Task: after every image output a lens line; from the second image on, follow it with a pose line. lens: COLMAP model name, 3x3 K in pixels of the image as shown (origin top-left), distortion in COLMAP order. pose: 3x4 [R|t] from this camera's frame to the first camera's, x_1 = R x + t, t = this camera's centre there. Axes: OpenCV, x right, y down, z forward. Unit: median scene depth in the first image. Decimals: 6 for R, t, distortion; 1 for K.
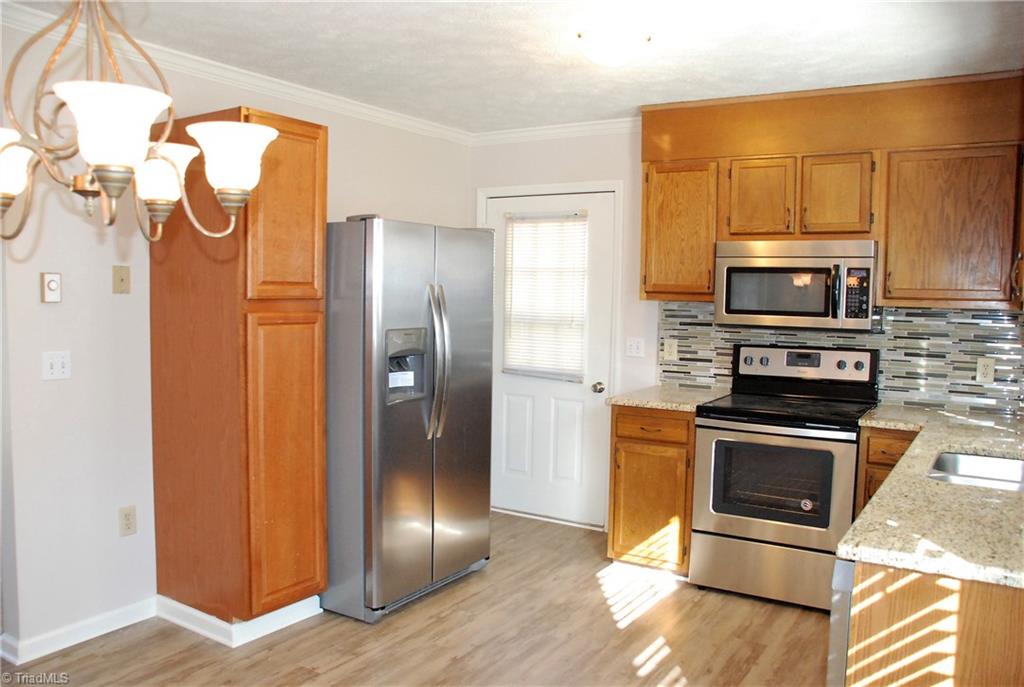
lens RADIAL K [[858.6, 0, 467.1], [0, 858.6, 351.6], [0, 0, 1]] dist [-0.033156, 0.051675]
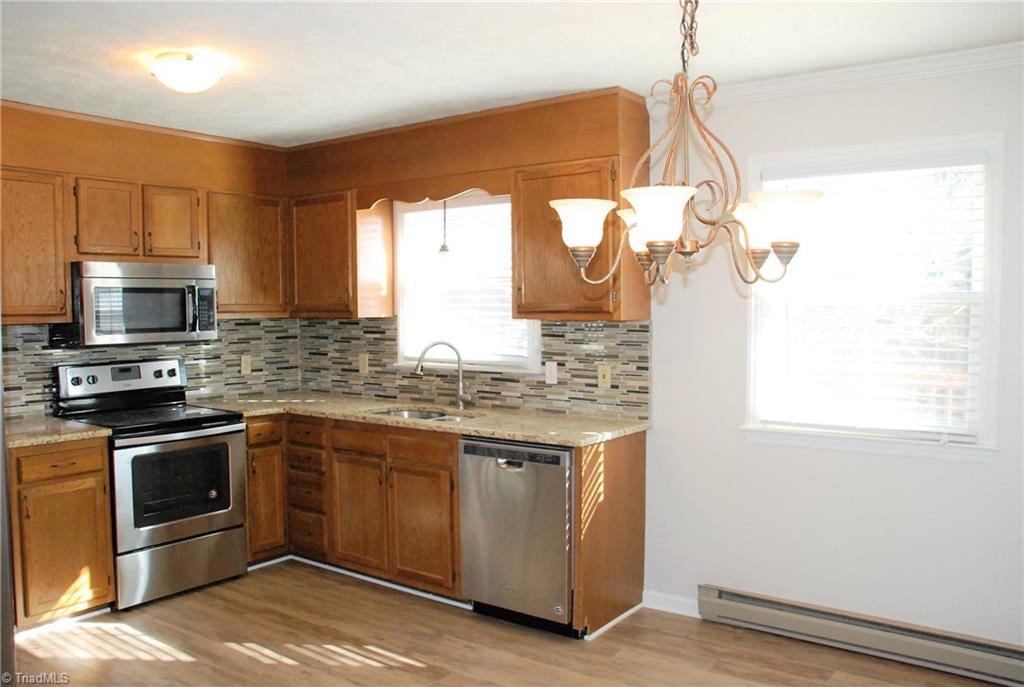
lens RADIAL K [[858.6, 0, 535.2], [0, 858.6, 356.9], [0, 0, 1]] dist [-0.033156, 0.051675]
pose [[0.099564, -0.083758, 0.991500, -0.653033], [0.087620, 0.993318, 0.075113, -0.049651], [-0.991166, 0.079397, 0.106238, 0.412137]]
